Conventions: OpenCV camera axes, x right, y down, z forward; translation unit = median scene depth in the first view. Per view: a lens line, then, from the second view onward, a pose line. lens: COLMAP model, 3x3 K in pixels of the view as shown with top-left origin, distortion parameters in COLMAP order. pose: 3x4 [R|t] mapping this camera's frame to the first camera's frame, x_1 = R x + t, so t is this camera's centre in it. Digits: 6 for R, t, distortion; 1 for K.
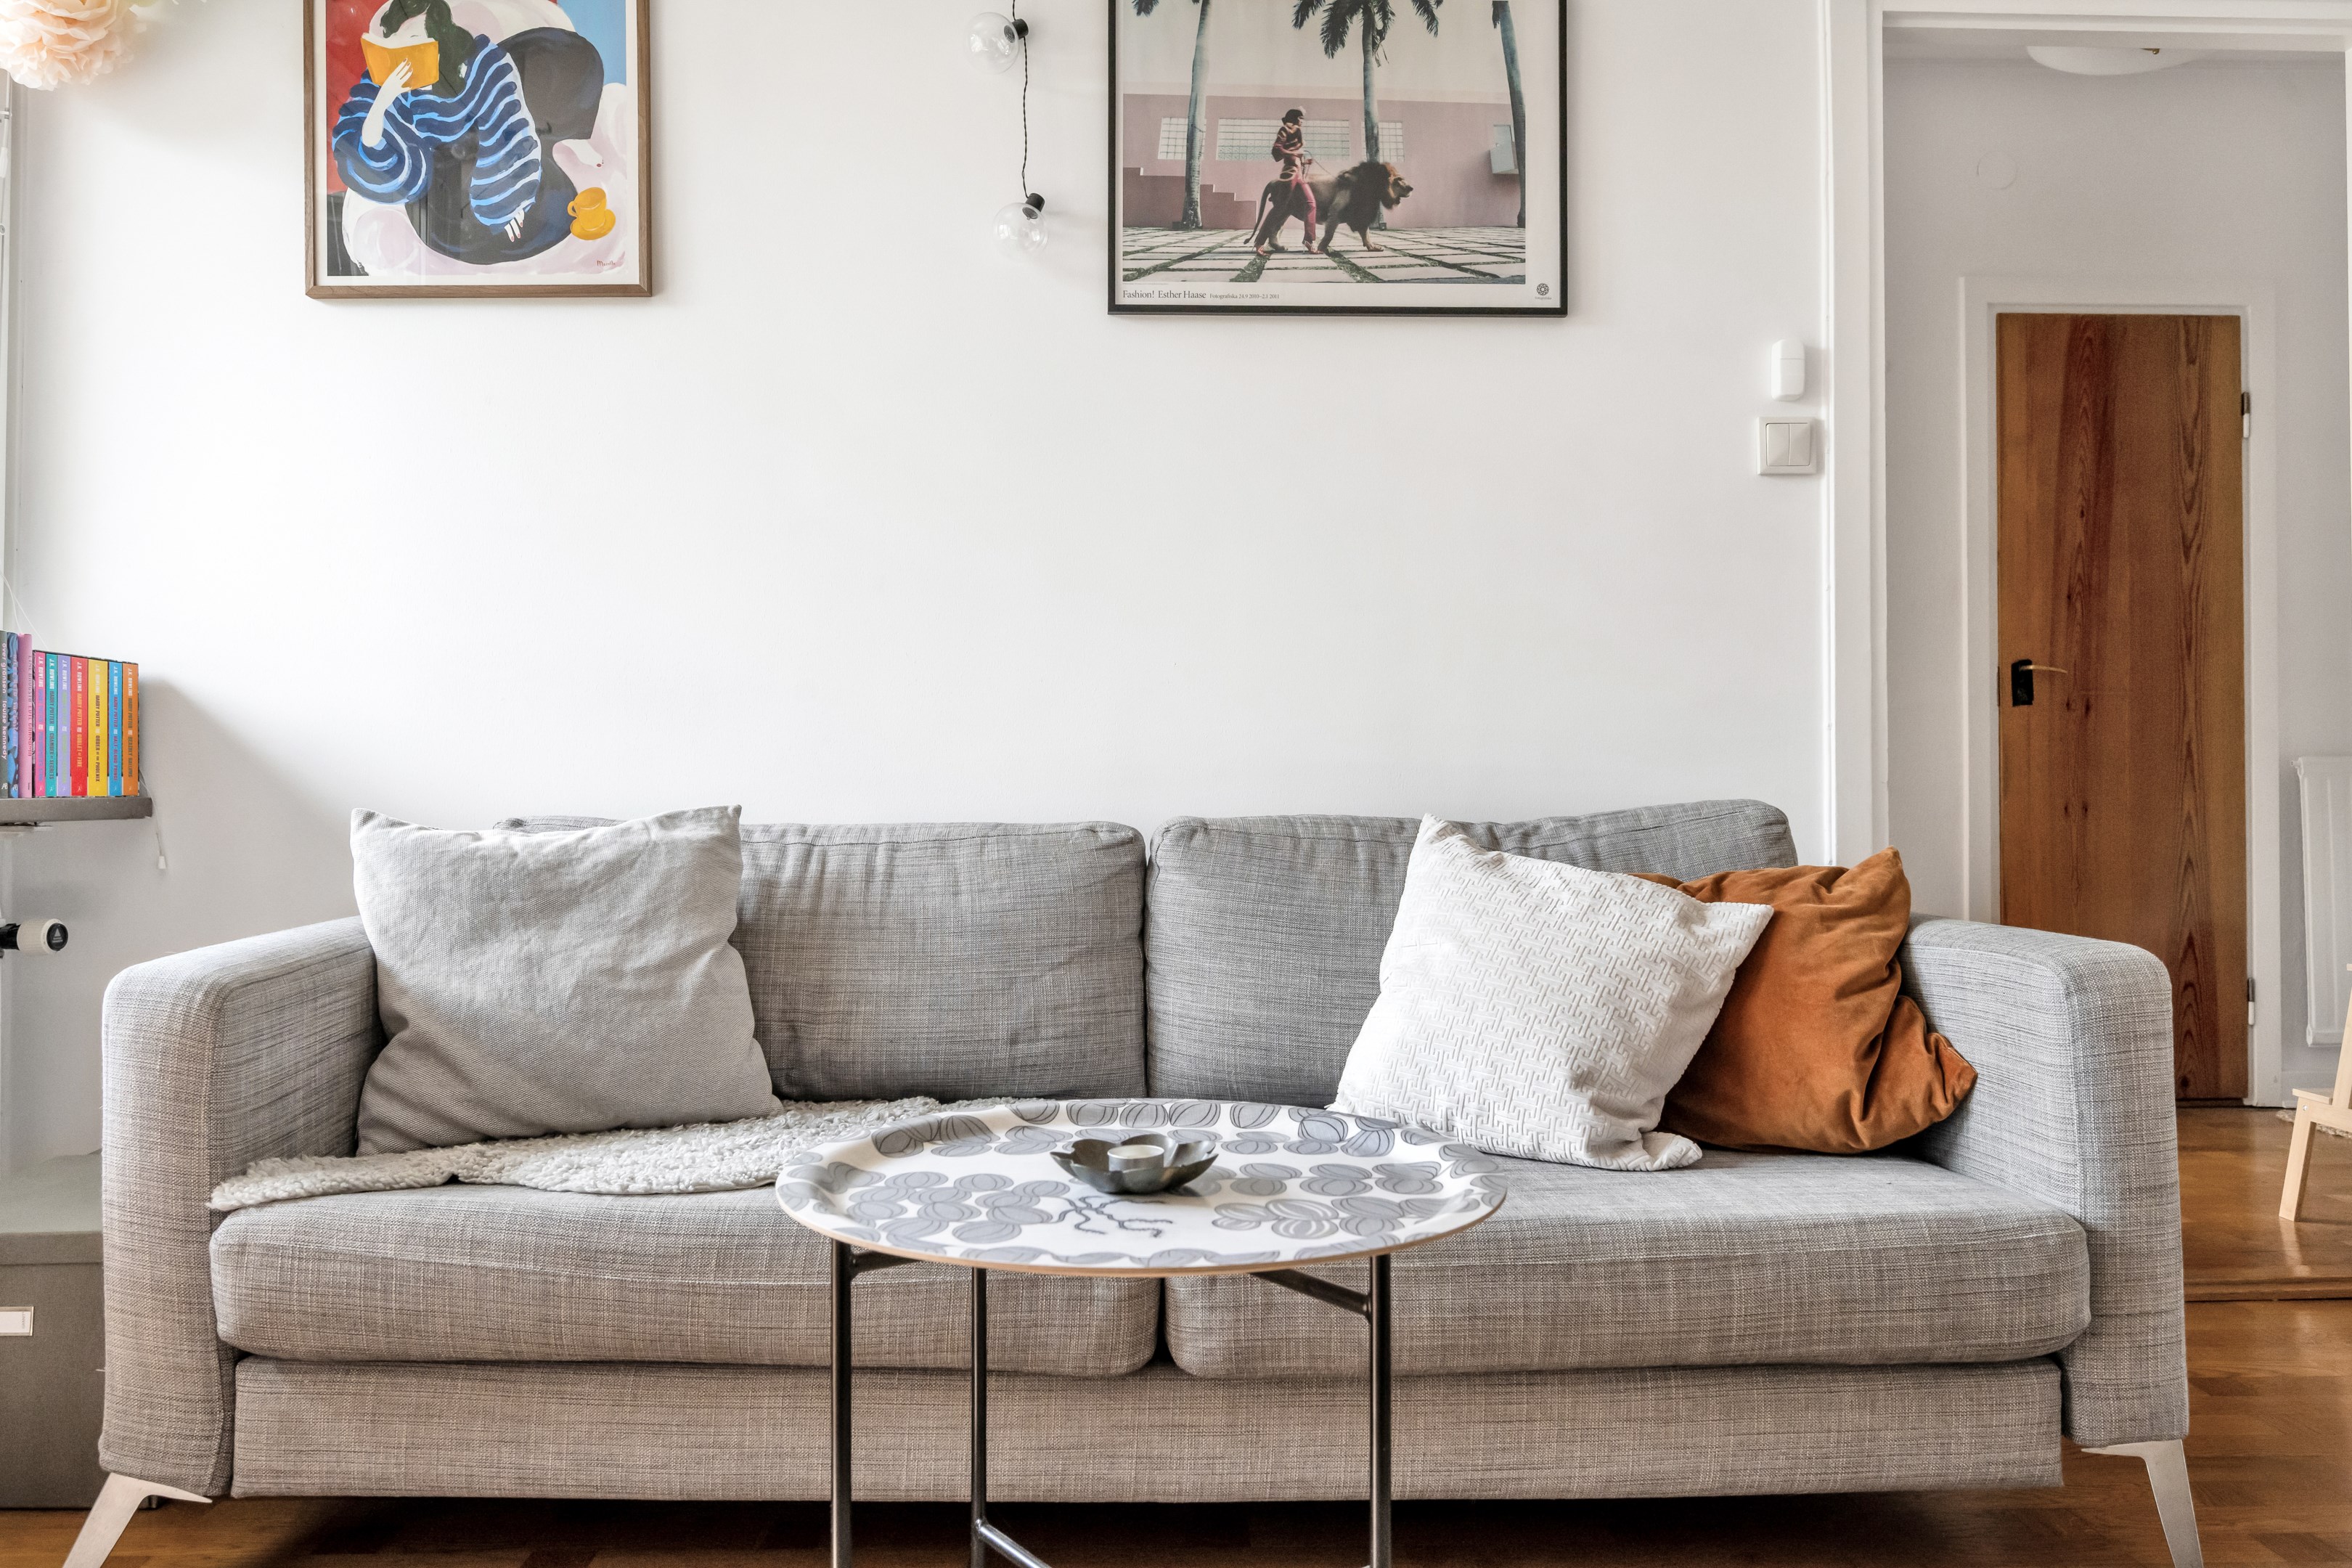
lens RADIAL K [[1626.0, 0, 1172.4], [0, 1626.0, 772.7], [0, 0, 1]] dist [-0.005105, 0.001273]
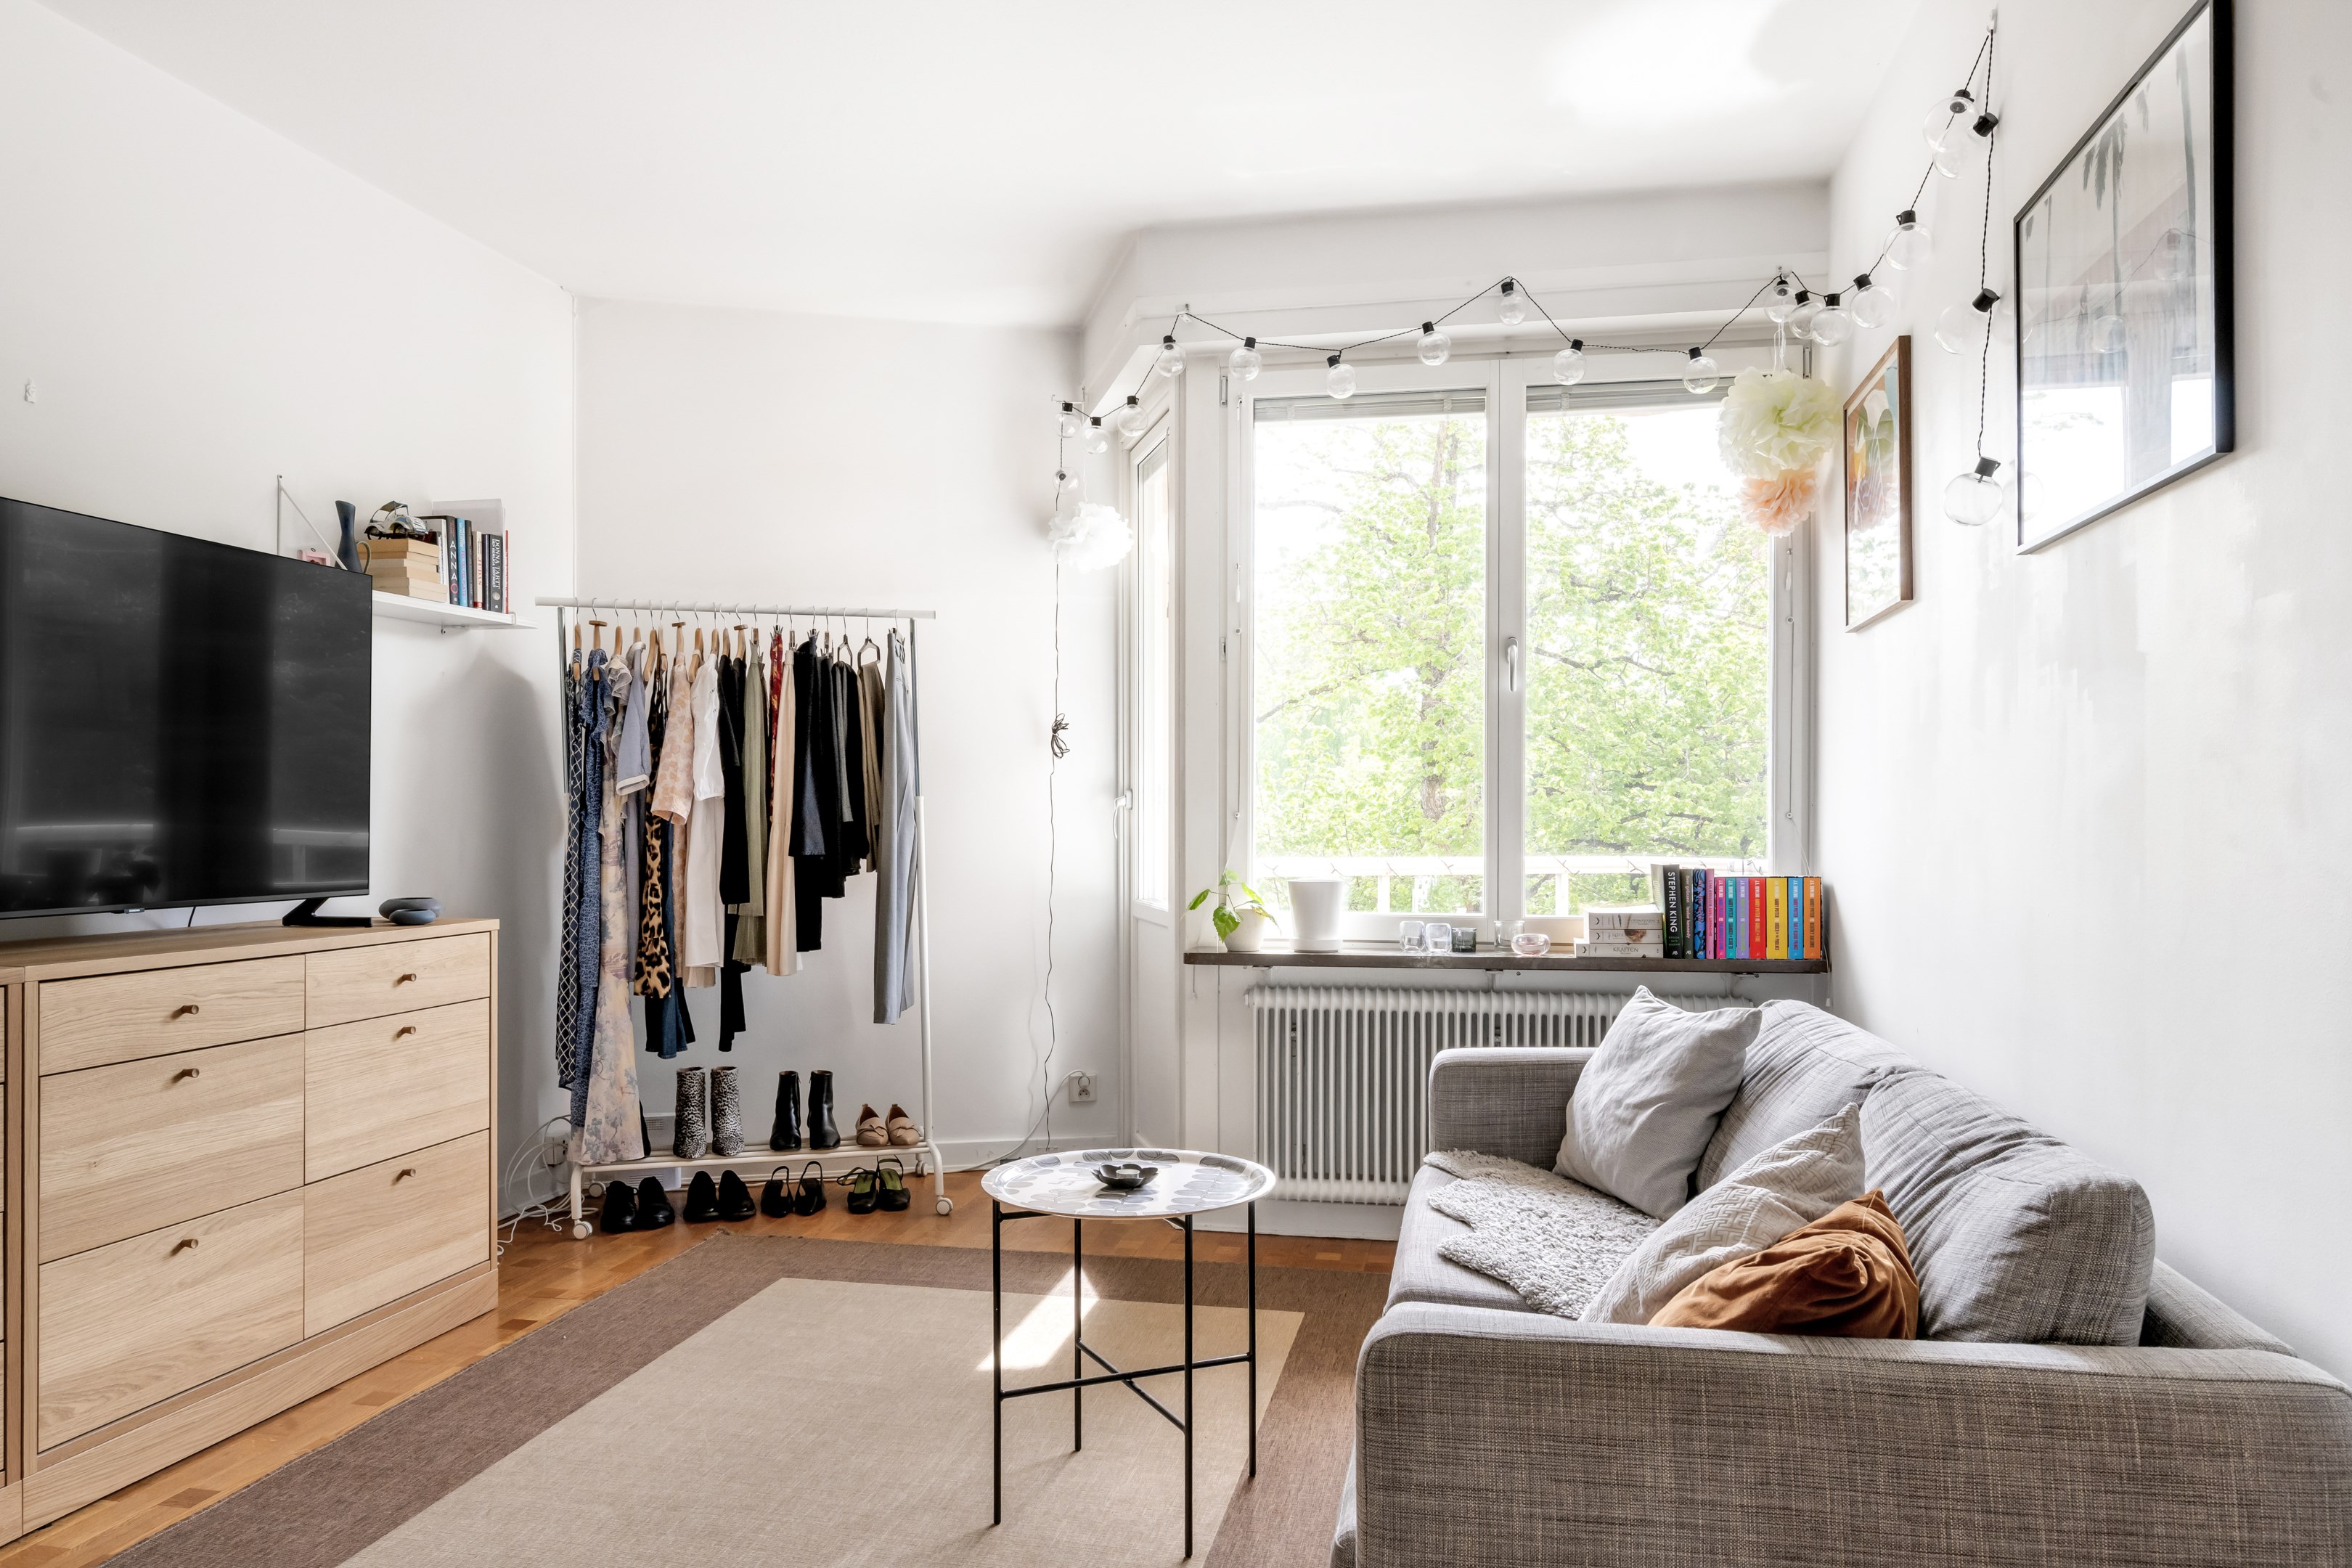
lens RADIAL K [[1617.6, 0, 1177.8], [0, 1617.6, 800.5], [0, 0, 1]] dist [-0.004784, -0.001738]
pose [[-0.226048, -0.005881, -0.974098, 1.208271], [0.016335, 0.999818, -0.009827, -0.155659], [0.973979, -0.018134, -0.225911, 0.841745]]
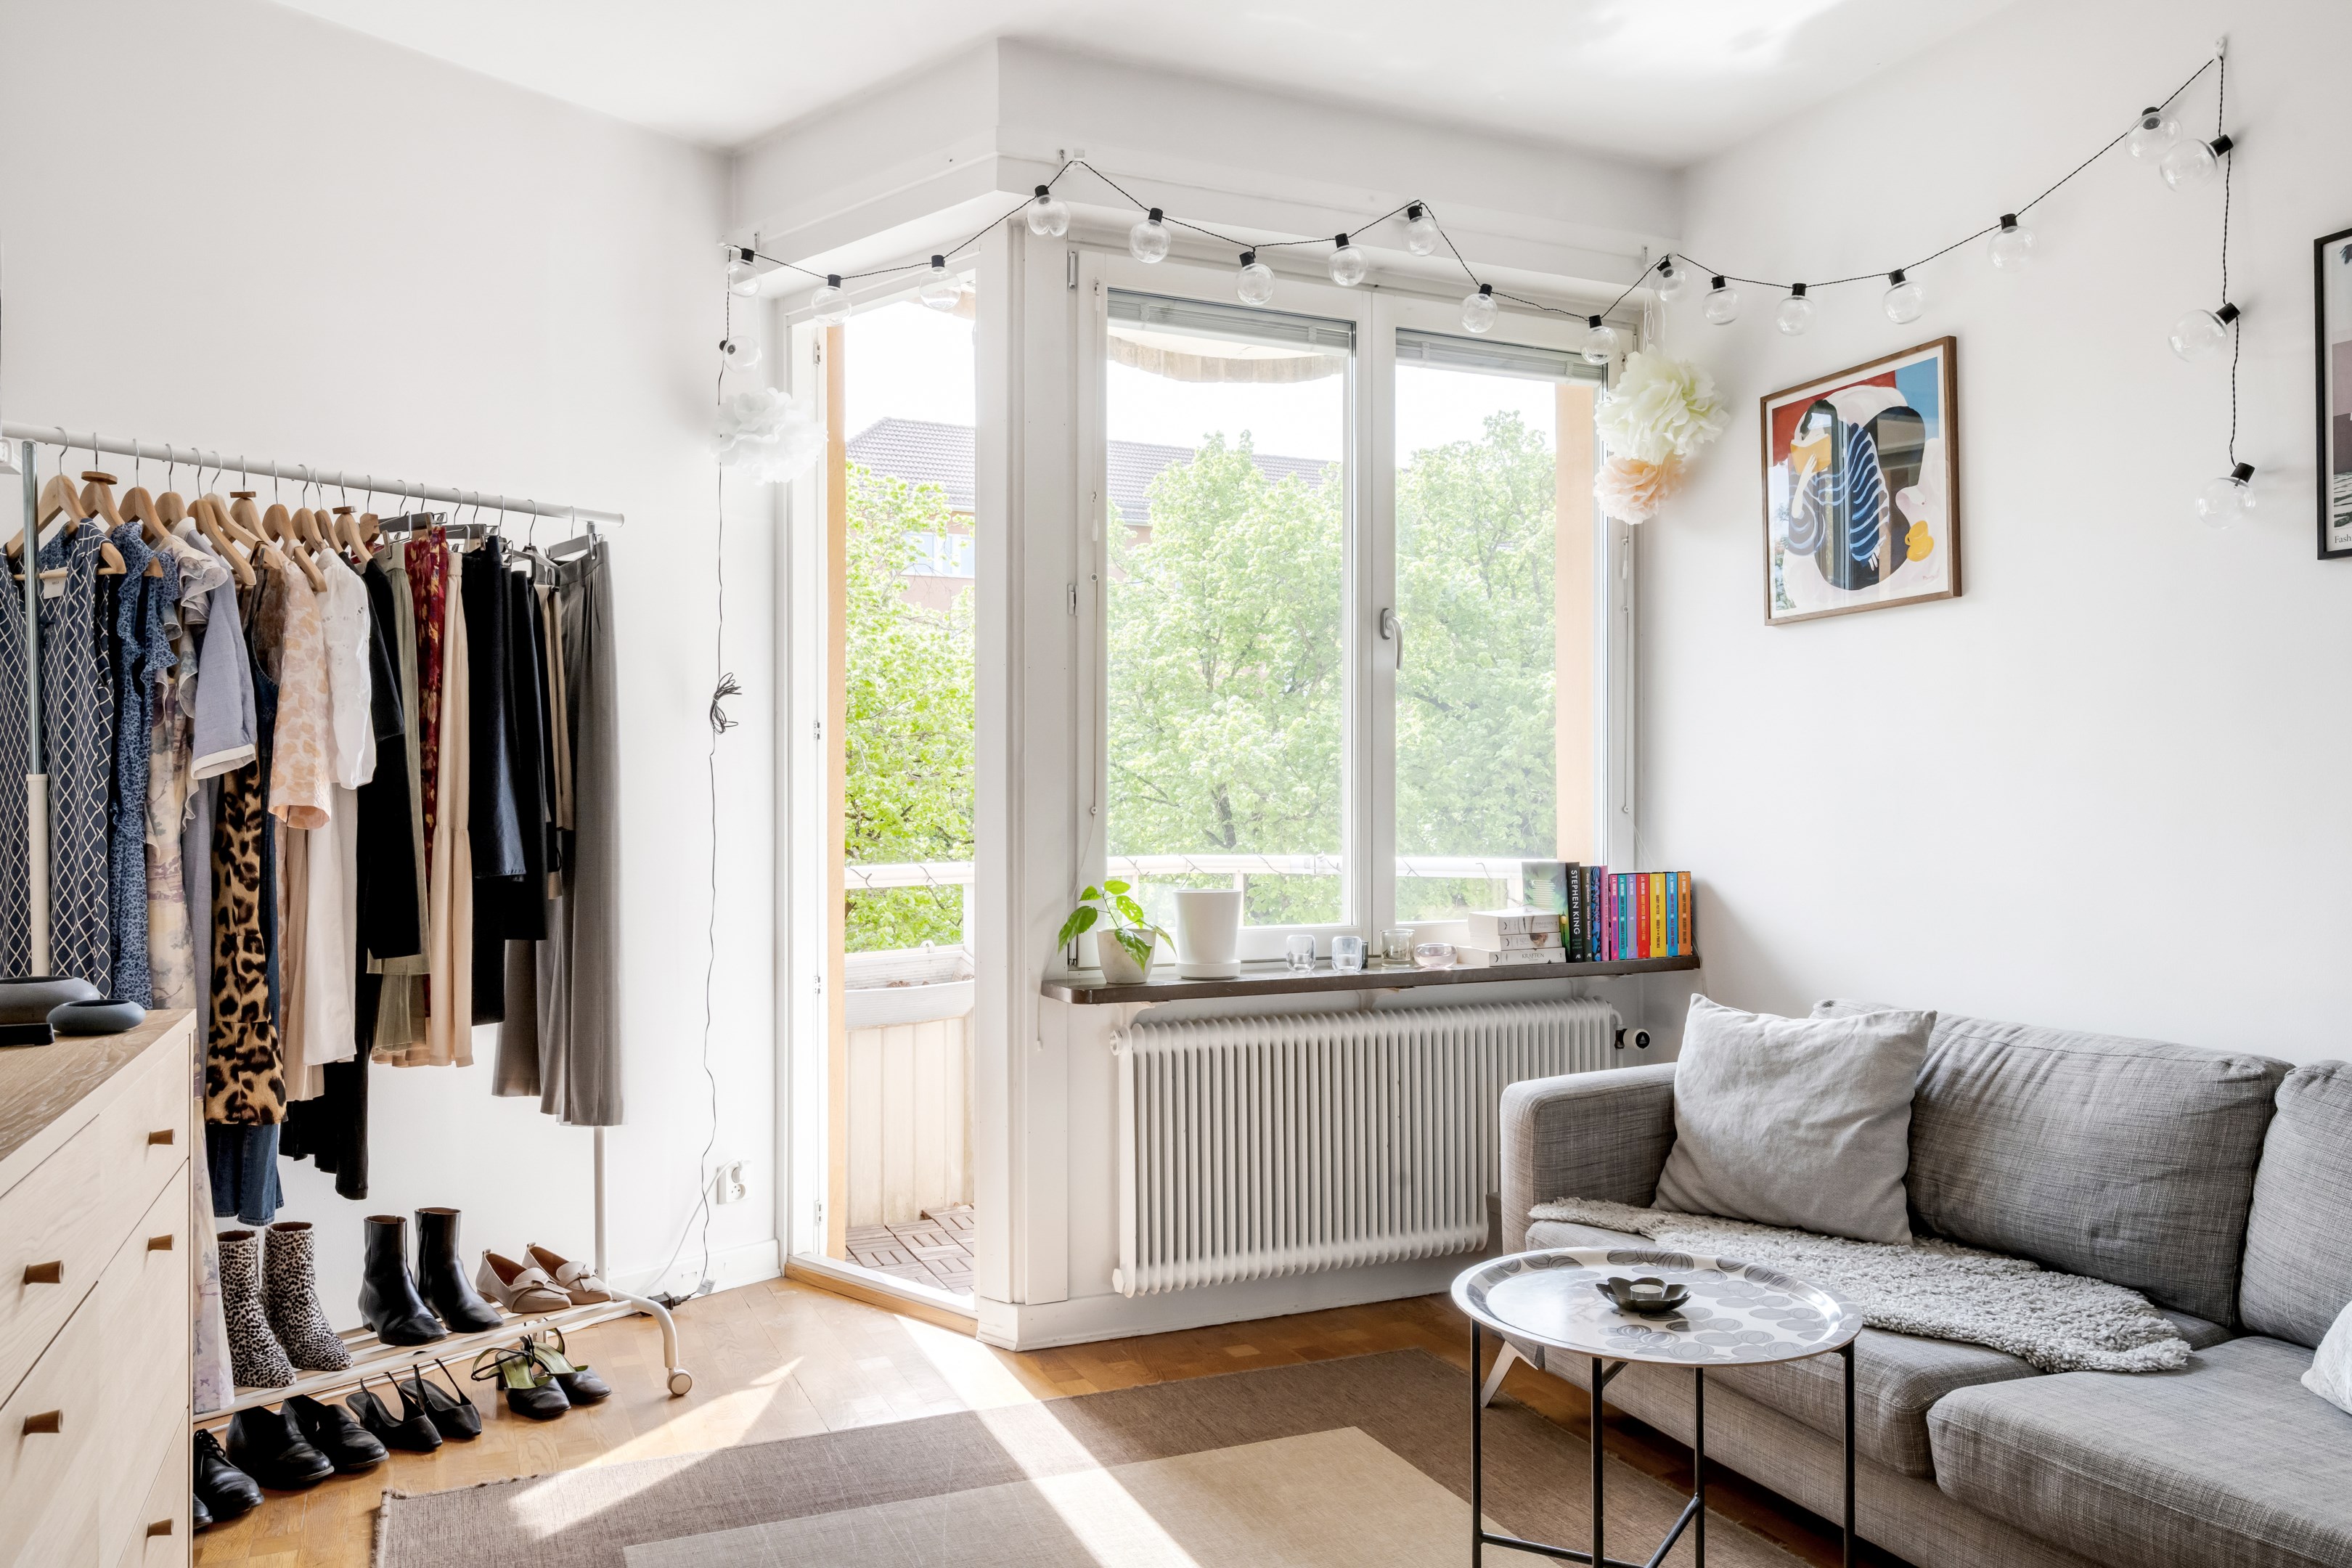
lens RADIAL K [[1690.8, 0, 1176.0], [0, 1690.8, 784.0], [0, 0, 1]] dist [-0.003793, -0.002308]
pose [[0.380816, -0.013103, -0.924558, 0.791468], [0.017173, 0.999827, -0.007096, -0.169164], [0.924491, -0.013176, 0.380975, -0.104227]]
